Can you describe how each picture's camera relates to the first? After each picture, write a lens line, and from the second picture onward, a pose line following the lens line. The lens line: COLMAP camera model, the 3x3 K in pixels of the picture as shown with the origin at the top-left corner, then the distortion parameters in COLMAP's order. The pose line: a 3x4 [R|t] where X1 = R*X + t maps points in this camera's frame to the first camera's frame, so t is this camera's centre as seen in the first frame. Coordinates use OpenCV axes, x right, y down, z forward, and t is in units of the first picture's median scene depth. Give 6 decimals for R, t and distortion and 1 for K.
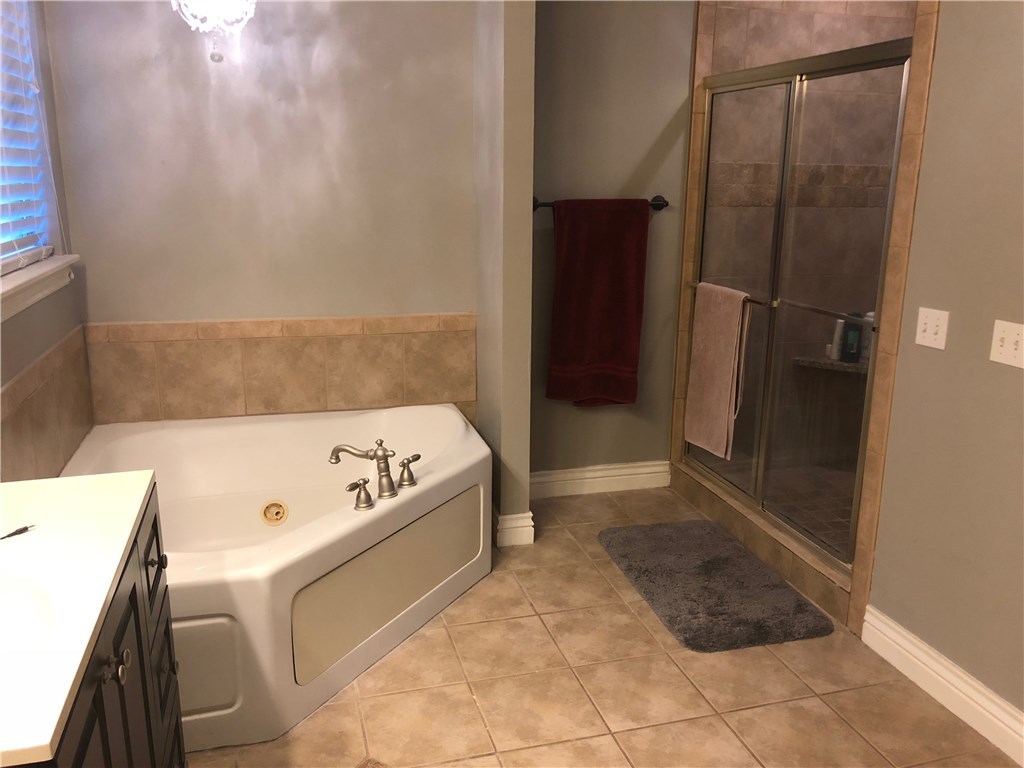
lens RADIAL K [[847.3, 0, 507.3], [0, 847.3, 385.8], [0, 0, 1]] dist [0.063156, -0.038079]
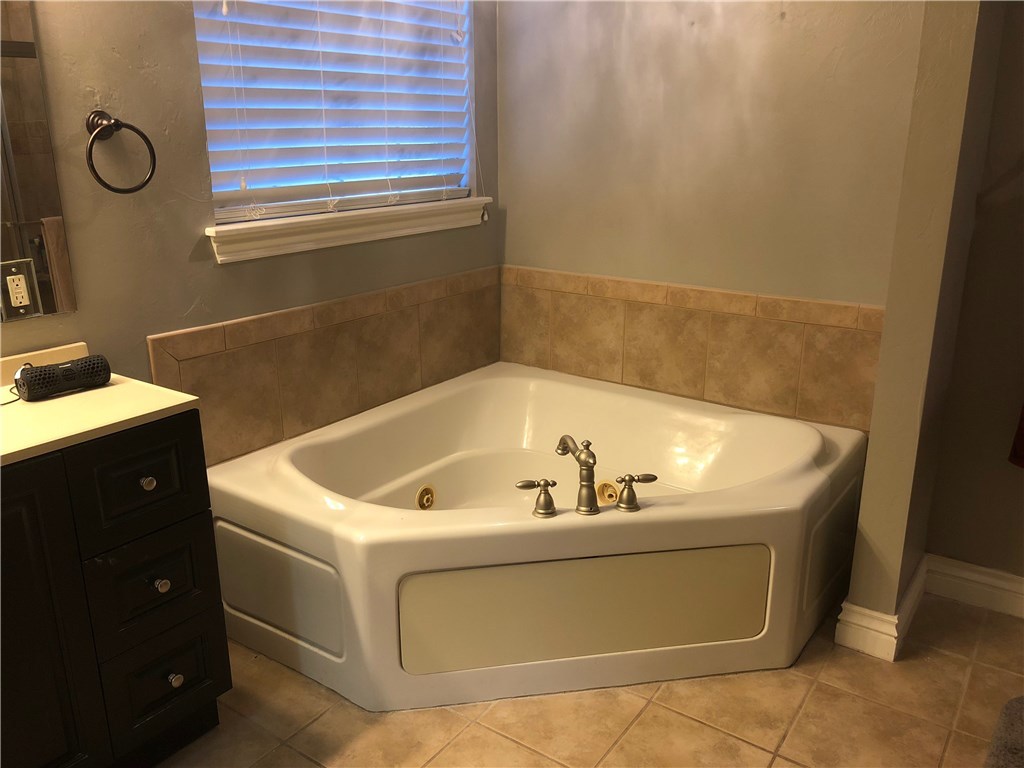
lens RADIAL K [[847.3, 0, 511.5], [0, 847.3, 386.1], [0, 0, 1]] dist [0.063156, -0.038079]
pose [[0.628101, 0.218199, -0.746912, 0.312350], [-0.182282, 0.974430, 0.131378, -0.063639], [0.756480, 0.053631, 0.651814, 0.327315]]
